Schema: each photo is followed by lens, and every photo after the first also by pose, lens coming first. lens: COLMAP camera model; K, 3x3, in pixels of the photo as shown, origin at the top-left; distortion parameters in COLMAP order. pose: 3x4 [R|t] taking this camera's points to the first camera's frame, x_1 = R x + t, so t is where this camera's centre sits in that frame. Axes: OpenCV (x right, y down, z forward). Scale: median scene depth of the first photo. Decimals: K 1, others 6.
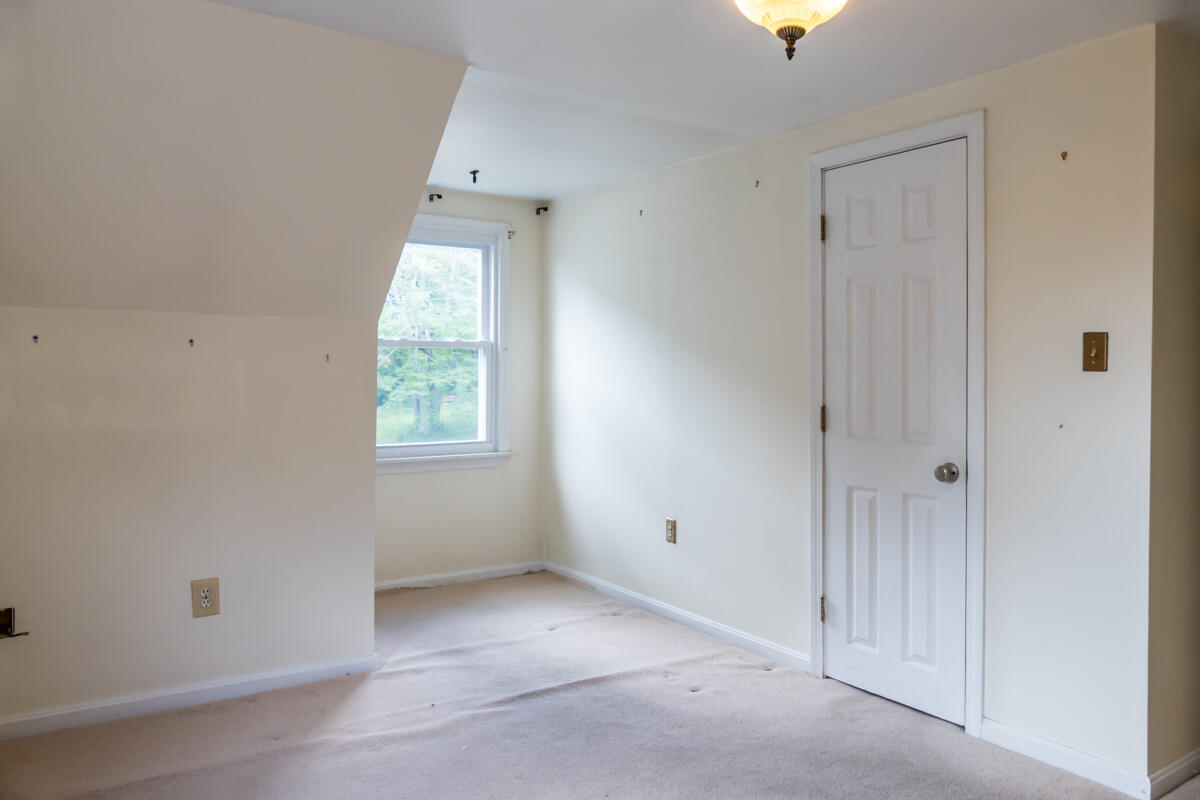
lens RADIAL K [[865.9, 0, 596.6], [0, 865.9, 388.8], [0, 0, 1]] dist [-0.022740, 0.005249]
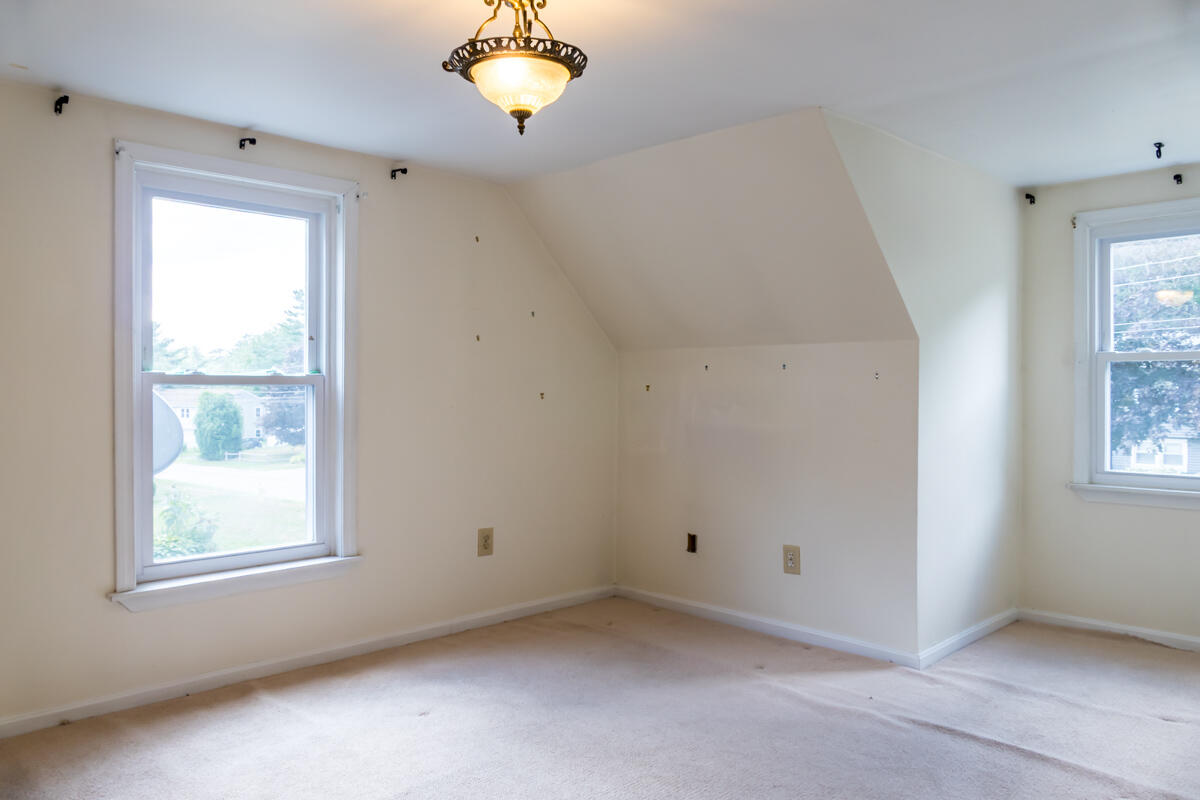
lens RADIAL K [[865.9, 0, 595.9], [0, 865.9, 402.5], [0, 0, 1]] dist [-0.022740, 0.005249]
pose [[0.183185, 0.008465, -0.983042, 0.772984], [-0.019805, 0.999792, 0.004919, 0.001553], [0.982879, 0.018568, 0.183314, 0.449454]]
